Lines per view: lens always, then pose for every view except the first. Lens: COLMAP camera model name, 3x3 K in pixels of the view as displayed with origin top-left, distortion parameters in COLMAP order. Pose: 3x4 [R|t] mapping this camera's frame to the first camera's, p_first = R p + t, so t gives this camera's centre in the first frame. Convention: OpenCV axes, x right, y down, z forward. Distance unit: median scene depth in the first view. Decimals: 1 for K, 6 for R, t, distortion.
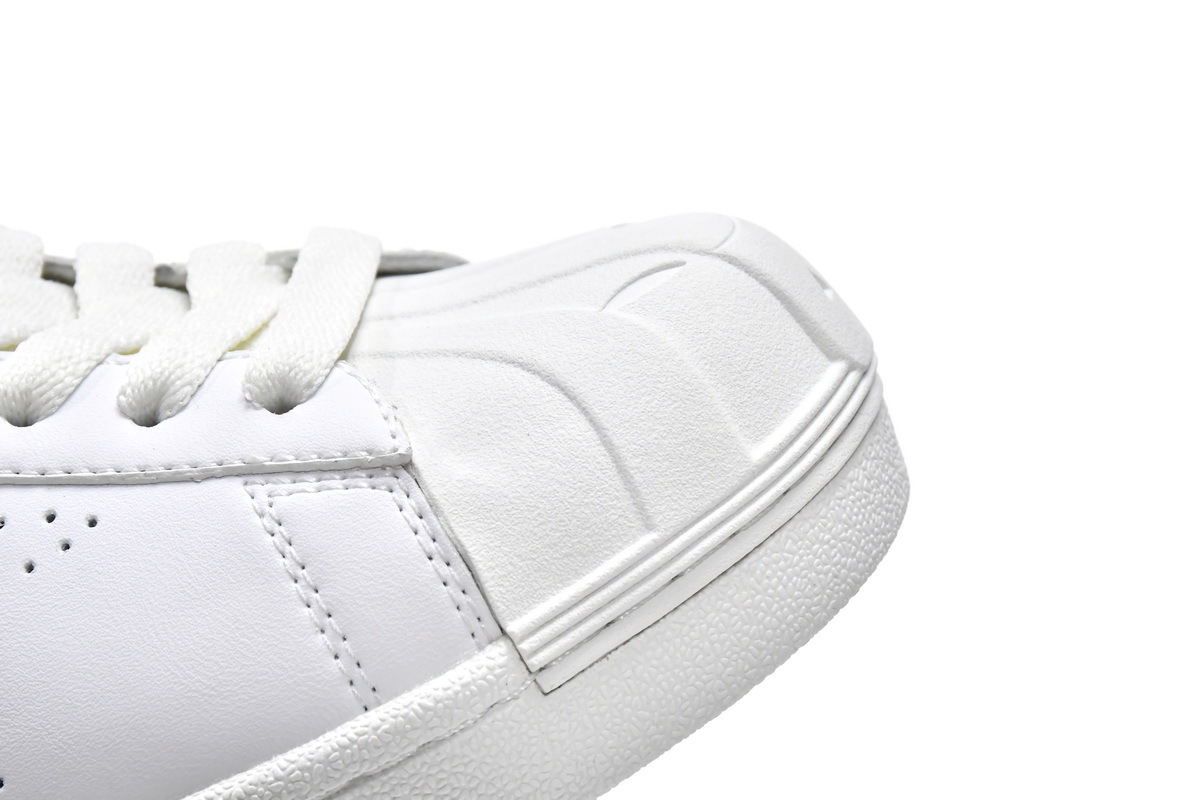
lens RADIAL K [[3506.2, 0, 600.0], [0, 3506.2, 400.0], [0, 0, 1]] dist [0.045975, -2.307210]
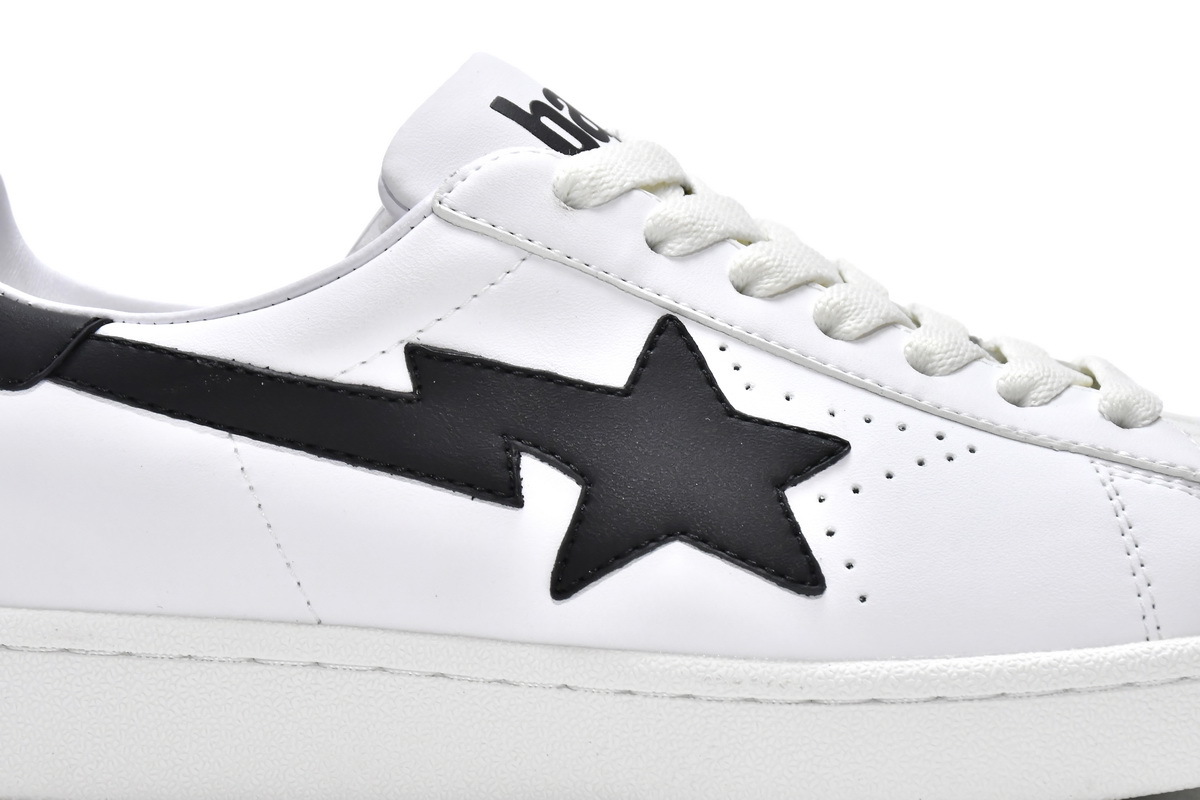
lens RADIAL K [[3506.2, 0, 600.0], [0, 3506.2, 400.0], [0, 0, 1]] dist [0.045975, -2.307210]
pose [[0.931766, 0.356935, 0.066403, -0.374787], [-0.329557, 0.908258, -0.257799, 0.409955], [-0.152328, 0.218325, 0.963914, -0.259298]]
